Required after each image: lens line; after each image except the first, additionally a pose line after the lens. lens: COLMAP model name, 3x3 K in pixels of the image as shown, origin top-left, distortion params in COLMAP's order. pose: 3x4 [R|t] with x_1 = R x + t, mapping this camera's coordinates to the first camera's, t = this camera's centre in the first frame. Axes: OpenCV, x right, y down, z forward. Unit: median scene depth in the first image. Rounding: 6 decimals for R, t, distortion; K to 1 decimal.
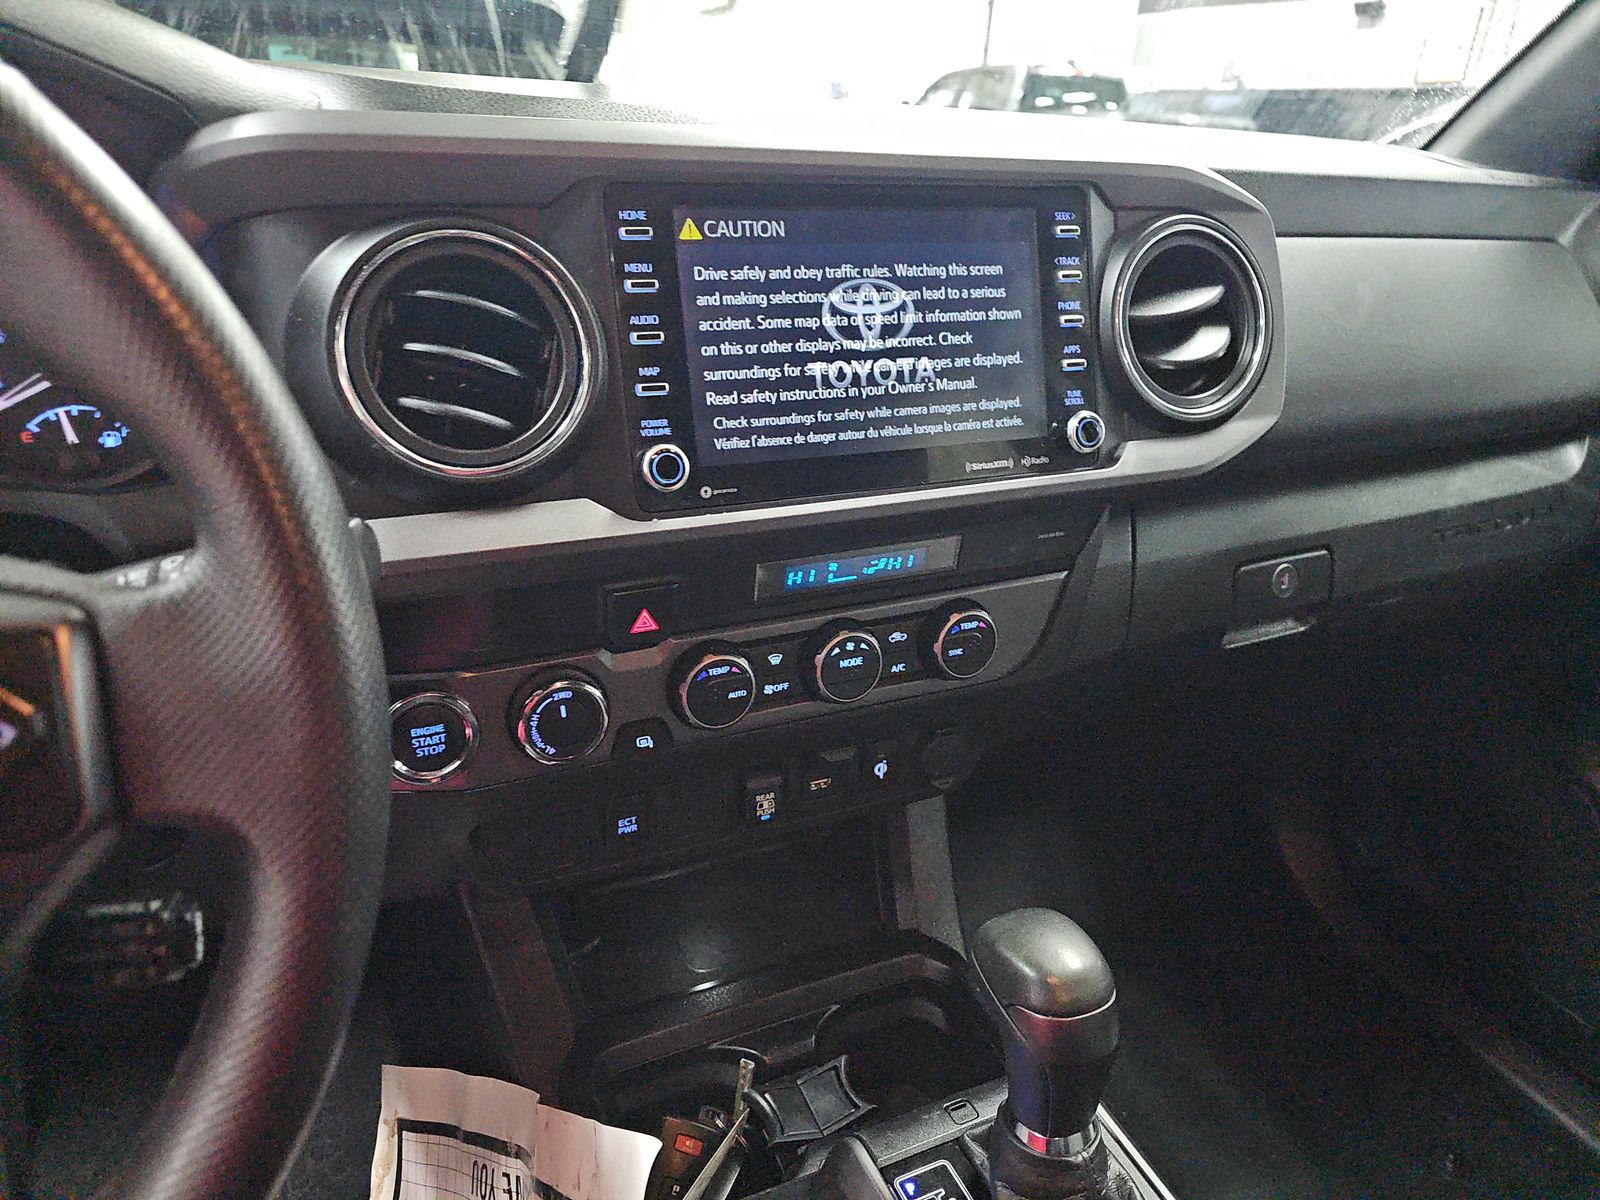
lens RADIAL K [[1052.5, 0, 798.6], [0, 1052.5, 605.0], [0, 0, 1]] dist [0.034777, -0.017644]
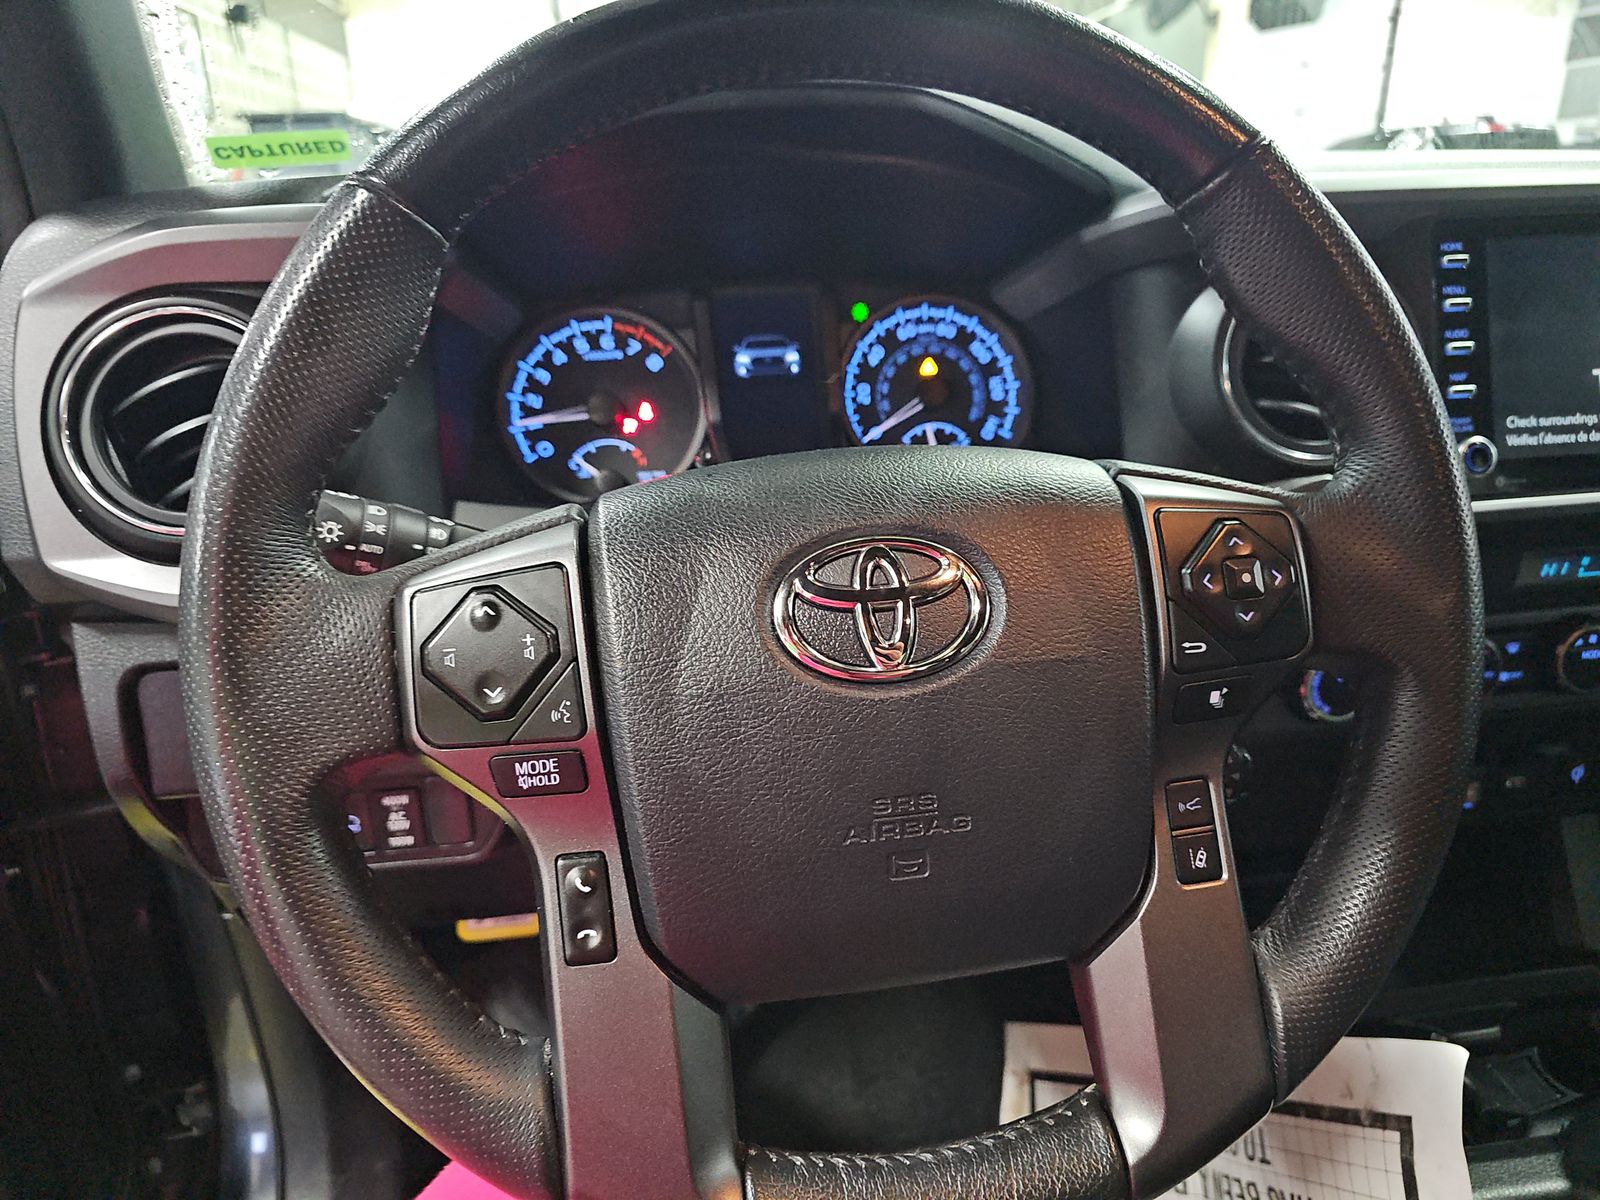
lens RADIAL K [[1052.5, 0, 798.4], [0, 1052.5, 592.3], [0, 0, 1]] dist [0.034777, -0.017644]
pose [[0.961392, 0.026014, -0.273952, -0.444590], [-0.052172, 0.994697, -0.088633, 0.135026], [0.270193, 0.099504, 0.957651, -0.253167]]
